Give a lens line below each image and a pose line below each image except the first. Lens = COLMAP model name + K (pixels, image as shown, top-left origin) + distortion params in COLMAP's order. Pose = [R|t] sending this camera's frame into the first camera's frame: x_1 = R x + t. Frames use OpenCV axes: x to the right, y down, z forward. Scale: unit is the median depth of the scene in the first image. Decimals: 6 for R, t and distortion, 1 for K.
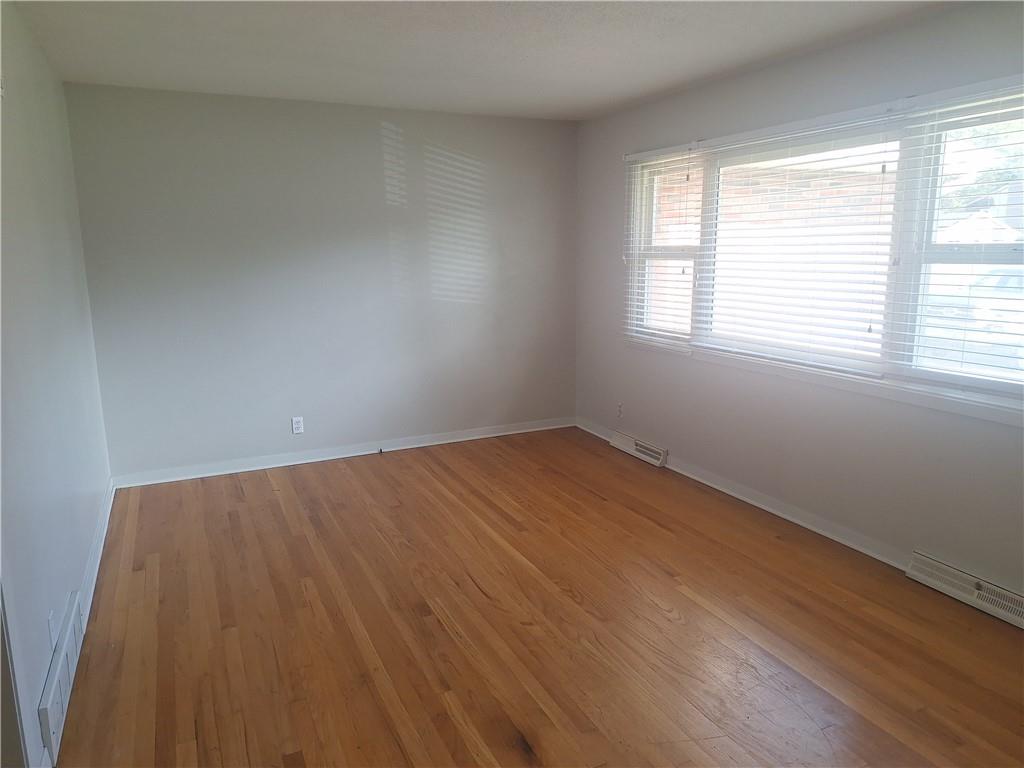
lens RADIAL K [[714.6, 0, 510.6], [0, 714.6, 361.3], [0, 0, 1]] dist [0.068284, -0.000667]
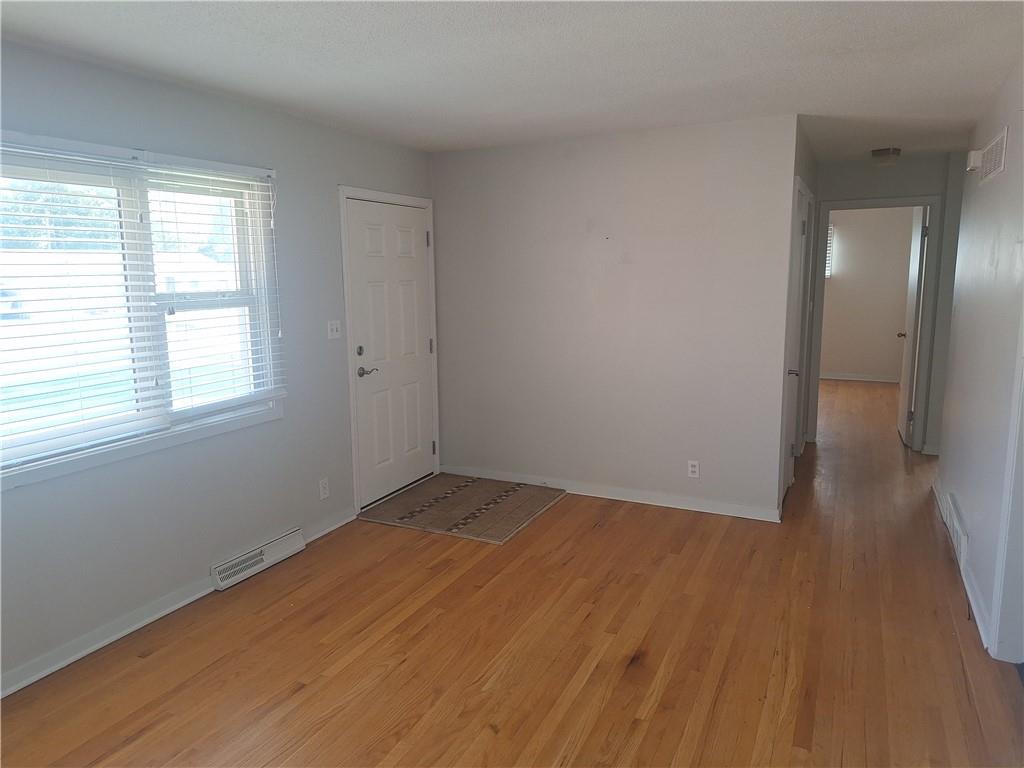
lens RADIAL K [[696.3, 0, 512.0], [0, 696.3, 384.0], [0, 0, 1]] dist [-0.004449, -0.001922]
pose [[-0.621115, -0.102464, 0.776992, -0.581743], [0.156365, 0.955282, 0.250971, -0.226616], [-0.767962, 0.277376, -0.577318, 1.330313]]
